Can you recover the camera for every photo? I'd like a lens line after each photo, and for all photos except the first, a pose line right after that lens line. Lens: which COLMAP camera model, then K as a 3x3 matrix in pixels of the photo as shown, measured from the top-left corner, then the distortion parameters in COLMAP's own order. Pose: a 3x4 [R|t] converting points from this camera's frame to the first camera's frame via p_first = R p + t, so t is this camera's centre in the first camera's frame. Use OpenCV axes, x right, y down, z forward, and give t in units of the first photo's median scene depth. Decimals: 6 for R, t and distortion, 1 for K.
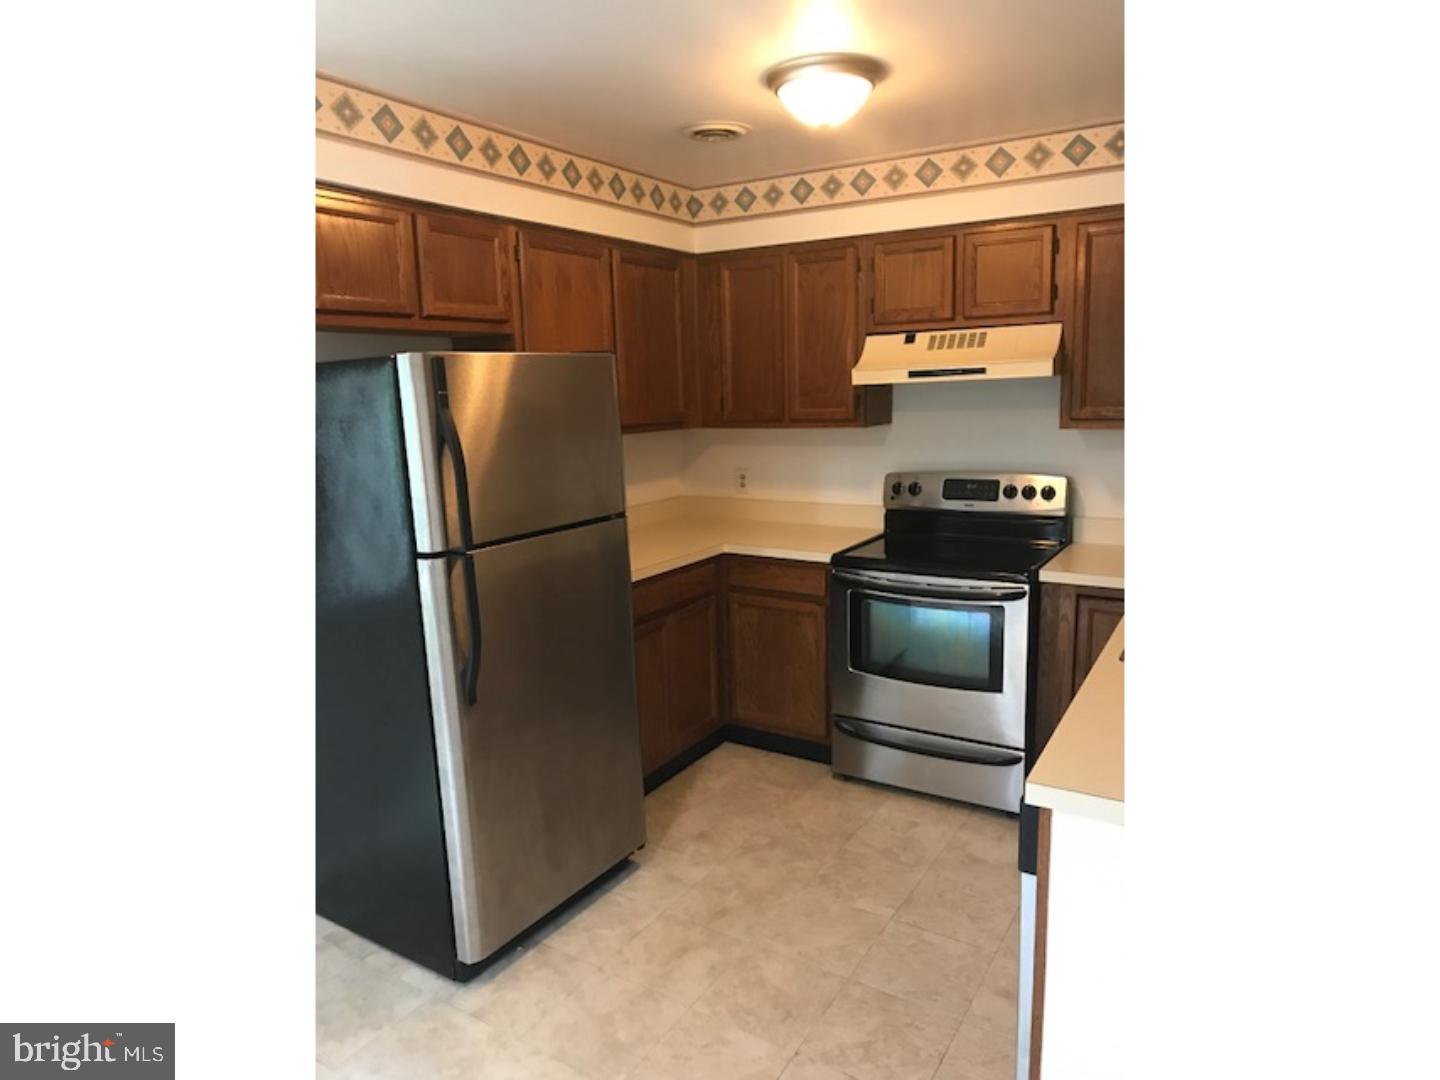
lens RADIAL K [[878.0, 0, 719.2], [0, 878.0, 530.8], [0, 0, 1]] dist [0.039392, -0.044026]
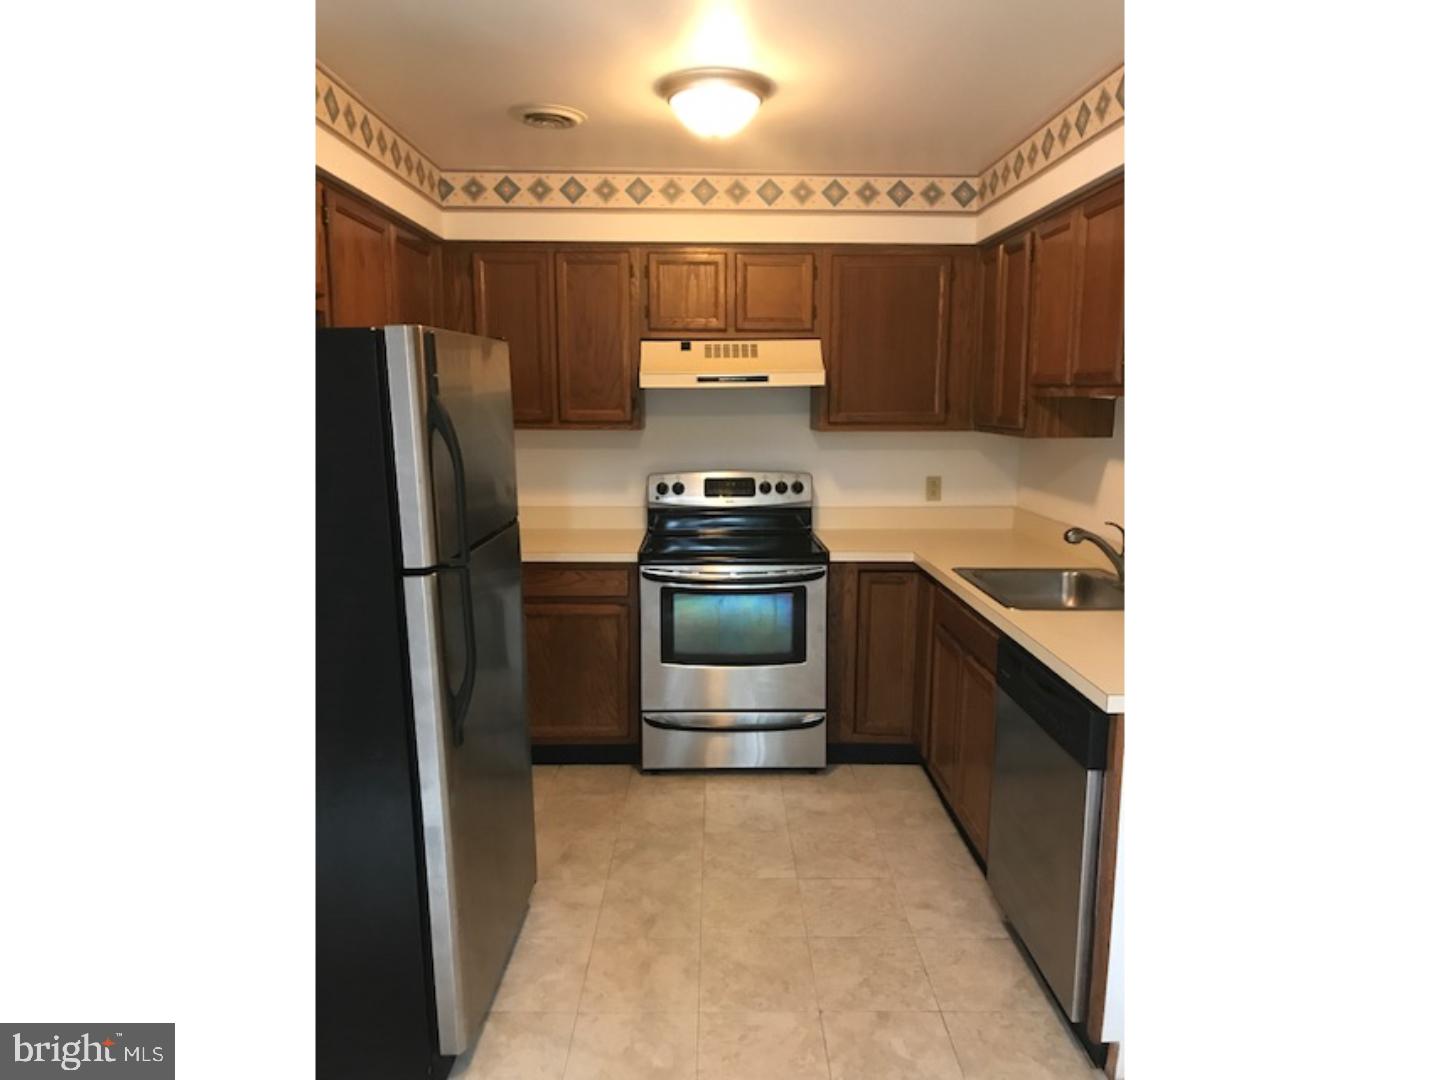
lens RADIAL K [[859.8, 0, 720.0], [0, 859.8, 540.0], [0, 0, 1]] dist [0.066499, -0.144394]
pose [[0.843245, -0.062291, 0.533908, -0.344907], [0.066756, 0.997709, 0.010970, 0.006523], [-0.533368, 0.026391, 0.845472, 0.115482]]
